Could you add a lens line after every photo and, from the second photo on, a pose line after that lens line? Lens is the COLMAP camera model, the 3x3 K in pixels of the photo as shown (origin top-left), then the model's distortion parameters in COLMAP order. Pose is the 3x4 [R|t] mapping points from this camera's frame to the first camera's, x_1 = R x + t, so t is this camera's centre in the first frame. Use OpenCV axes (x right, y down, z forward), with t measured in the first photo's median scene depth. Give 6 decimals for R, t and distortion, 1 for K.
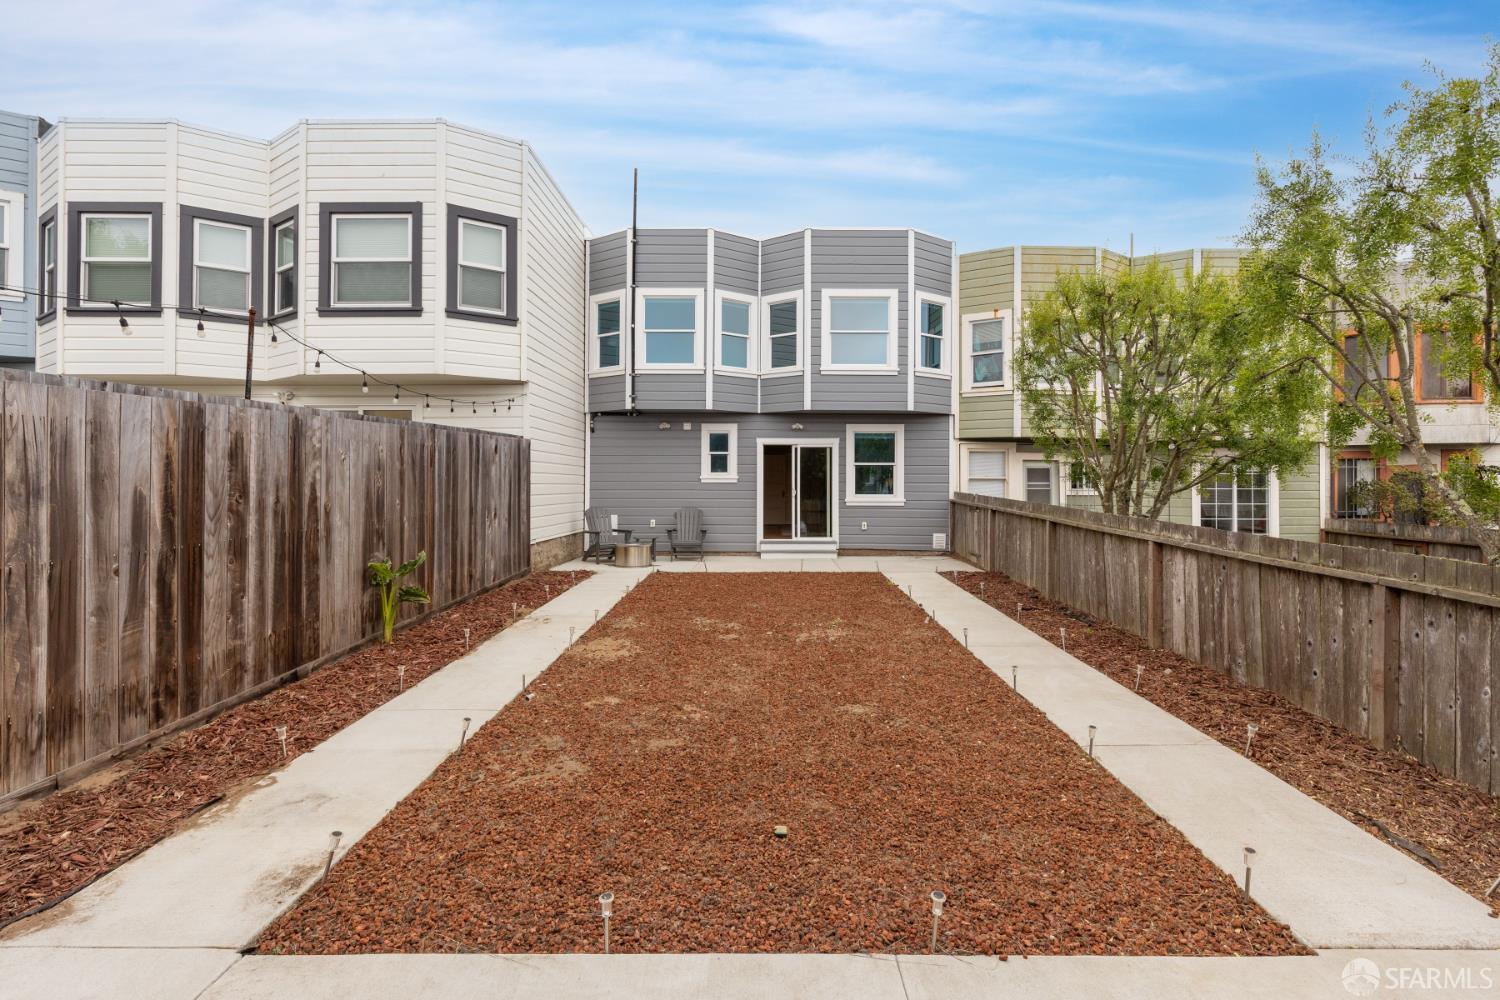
lens RADIAL K [[645.2, 0, 751.8], [0, 645.2, 457.2], [0, 0, 1]] dist [-0.003321, -0.000835]
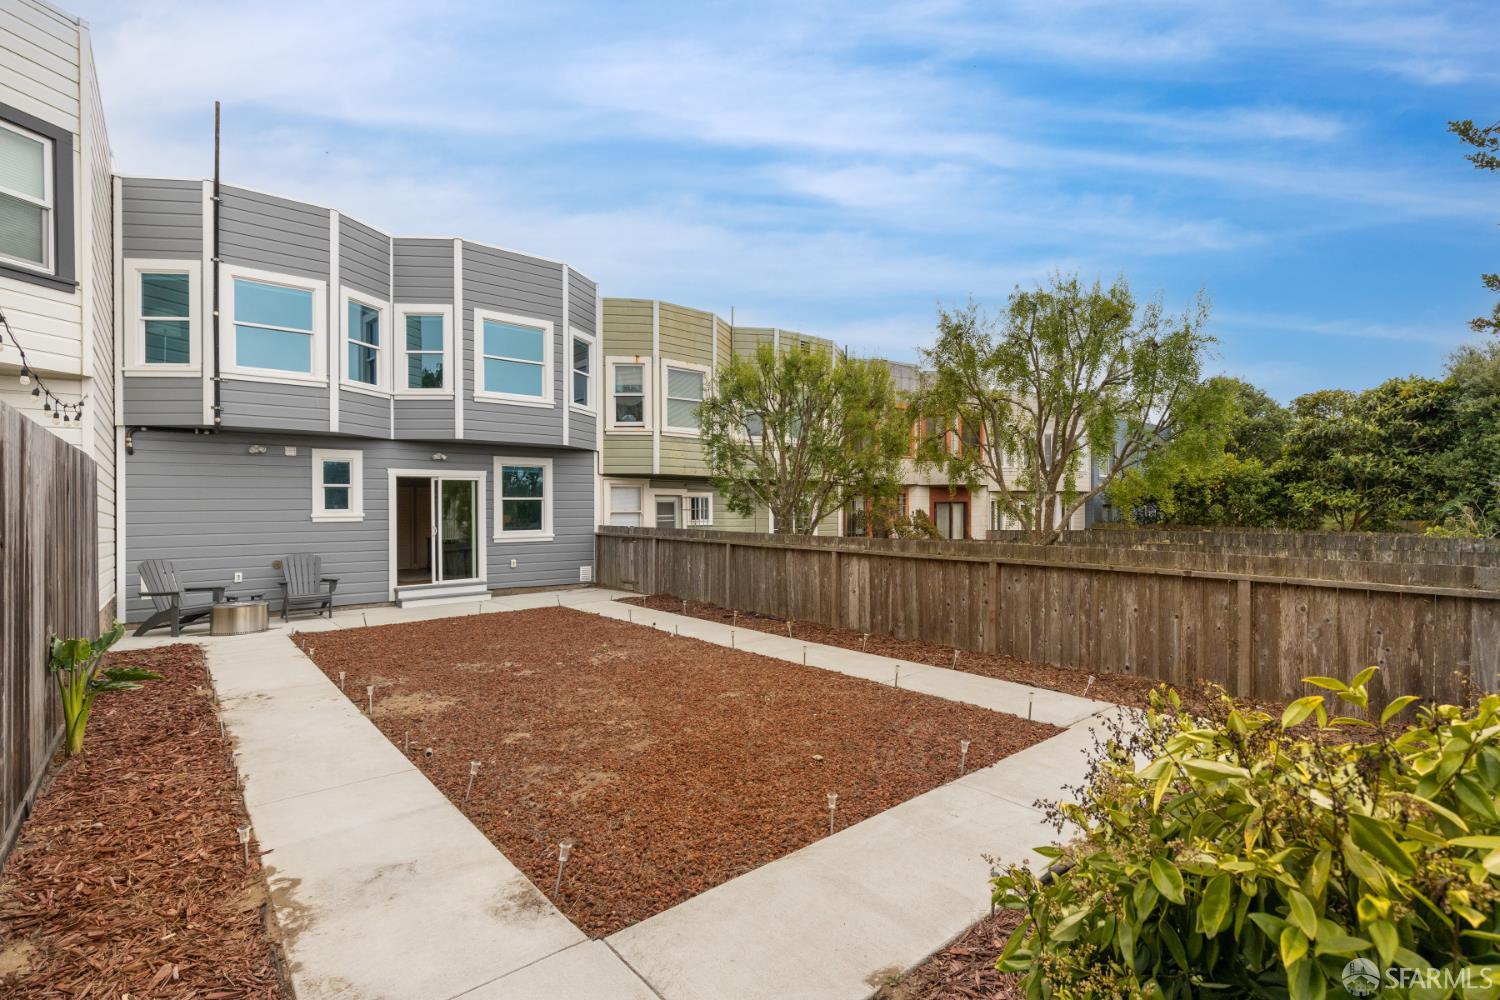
lens RADIAL K [[684.7, 0, 750.3], [0, 684.7, 502.9], [0, 0, 1]] dist [-0.000595, -0.000712]
pose [[0.767889, -0.005420, 0.640560, -0.215845], [-0.002113, 0.999937, 0.010993, 0.005077], [-0.640579, -0.009795, 0.767830, -0.003460]]
